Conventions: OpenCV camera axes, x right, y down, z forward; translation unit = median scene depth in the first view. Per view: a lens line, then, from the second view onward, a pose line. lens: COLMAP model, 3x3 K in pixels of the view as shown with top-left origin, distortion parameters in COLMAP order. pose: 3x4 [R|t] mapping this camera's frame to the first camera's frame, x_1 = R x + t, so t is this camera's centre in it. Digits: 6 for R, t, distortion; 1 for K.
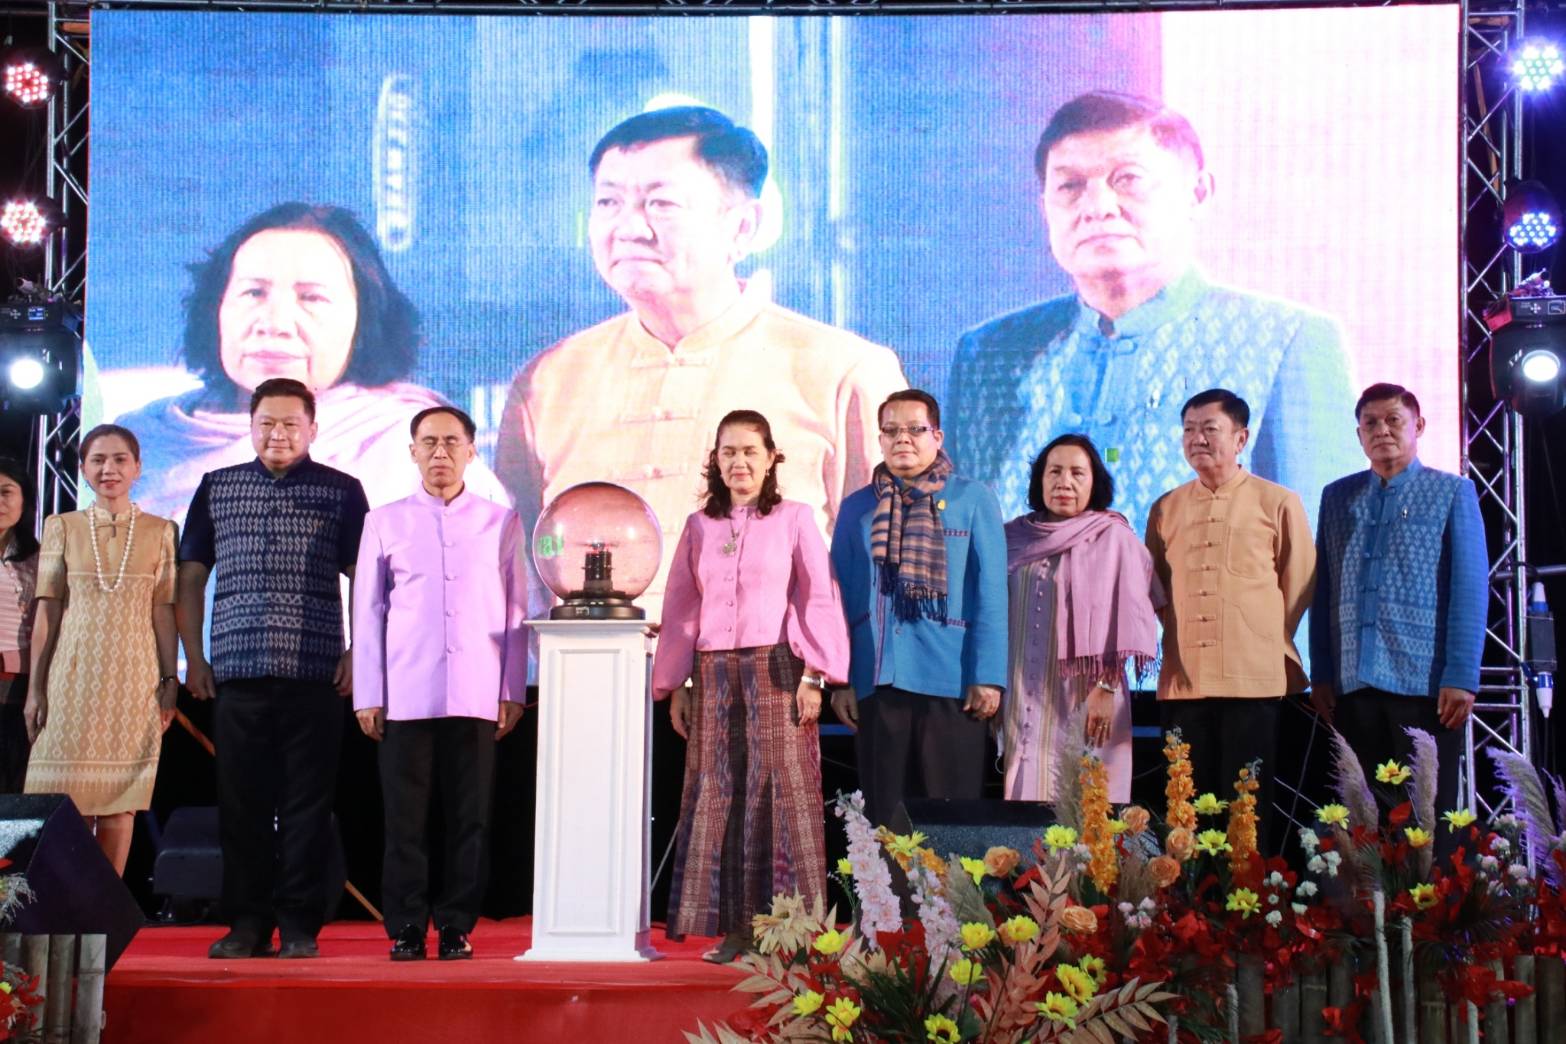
lens RADIAL K [[3328.1, 0, 783.0], [0, 3328.1, 522.0], [0, 0, 1]] dist [0.148090, 4.334988]
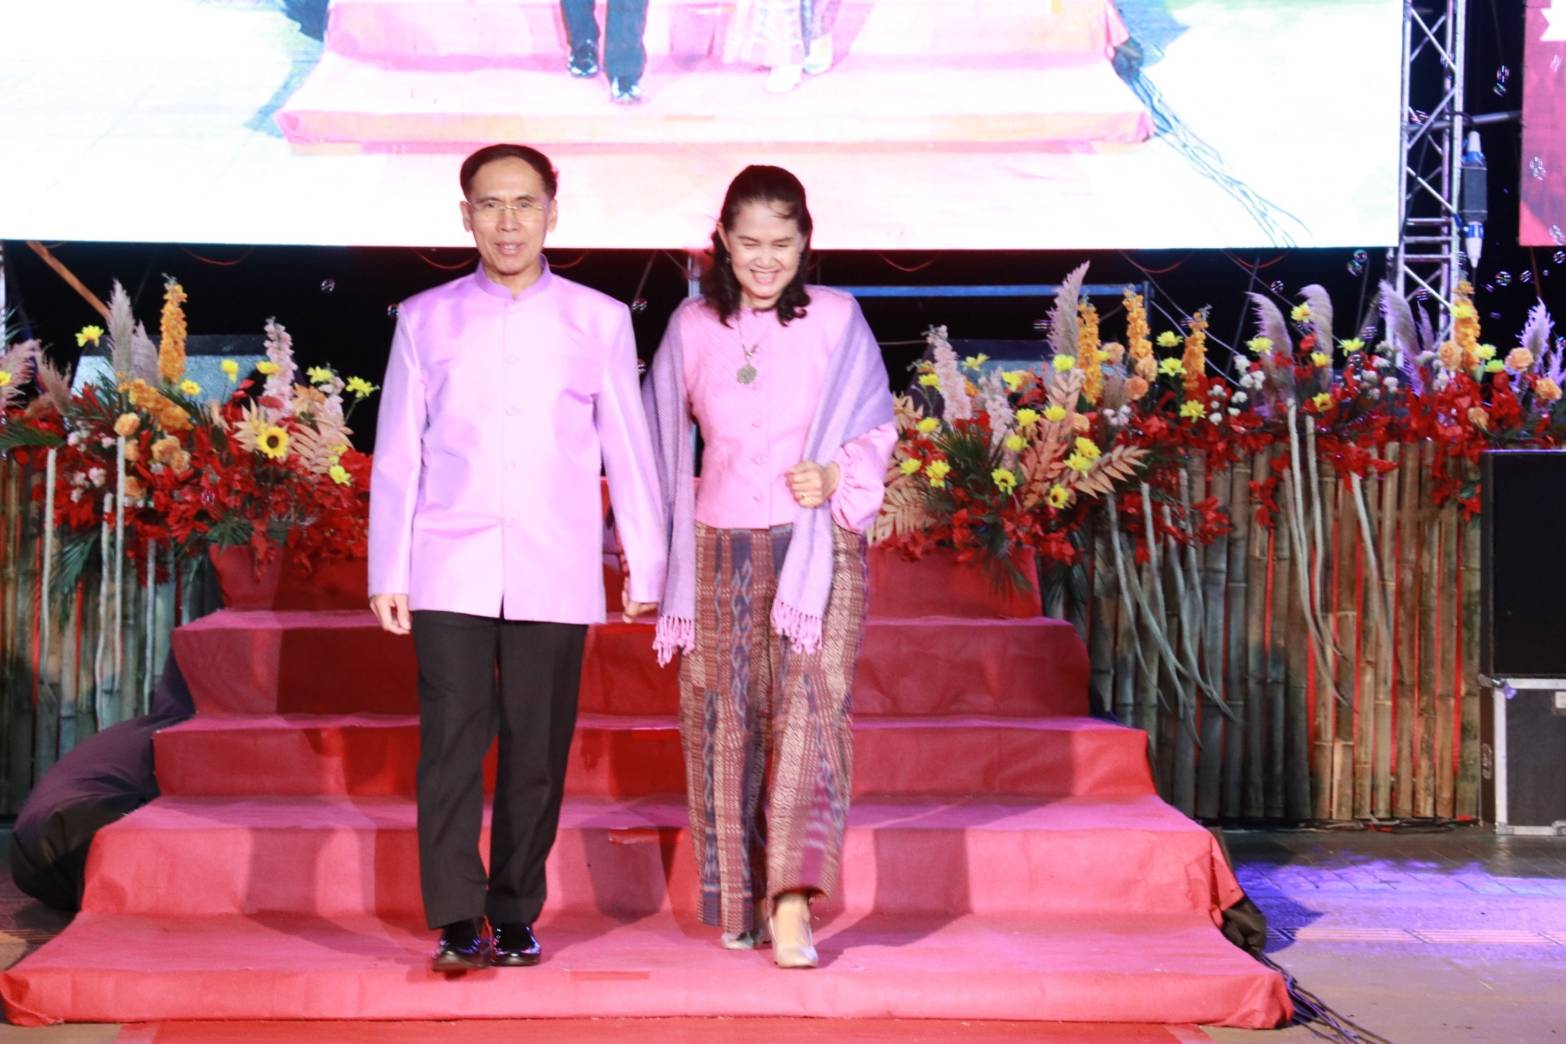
lens RADIAL K [[3328.1, 0, 783.0], [0, 3328.1, 522.0], [0, 0, 1]] dist [0.148090, 4.334988]
pose [[0.999804, -0.005806, 0.018936, -0.055786], [0.003269, 0.991327, 0.131378, -0.020554], [-0.019535, -0.131290, 0.991151, -0.350270]]
